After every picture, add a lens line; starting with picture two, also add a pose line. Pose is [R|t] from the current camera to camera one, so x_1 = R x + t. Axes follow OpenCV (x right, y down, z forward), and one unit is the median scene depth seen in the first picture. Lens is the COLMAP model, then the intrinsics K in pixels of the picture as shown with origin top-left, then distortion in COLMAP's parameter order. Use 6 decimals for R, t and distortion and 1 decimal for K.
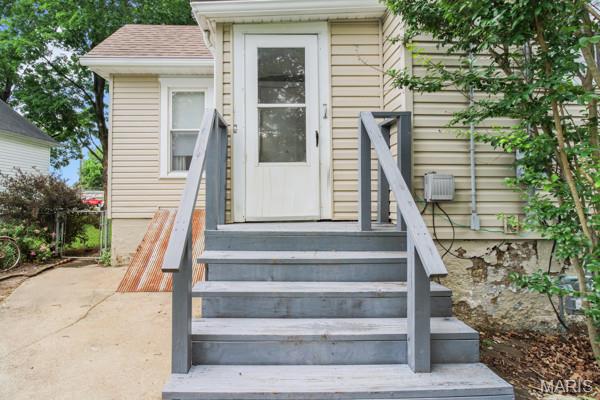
lens RADIAL K [[298.0, 0, 299.6], [0, 298.0, 187.5], [0, 0, 1]] dist [-0.003148, -0.000970]
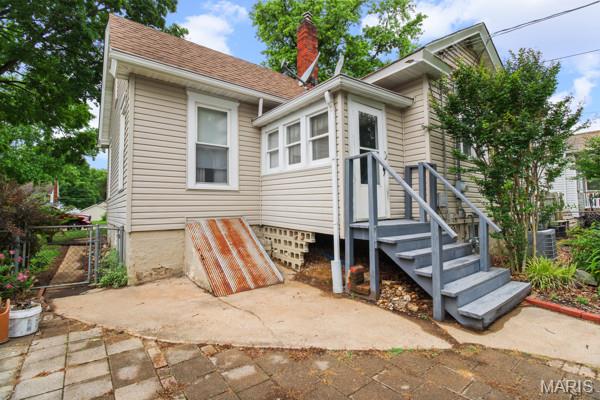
lens RADIAL K [[274.6, 0, 304.8], [0, 274.6, 188.9], [0, 0, 1]] dist [0.008771, 0.000113]
pose [[0.790749, 0.035317, 0.611120, -0.721466], [-0.009797, 0.998937, -0.045052, 0.006544], [-0.612062, 0.029637, 0.790255, 0.019486]]
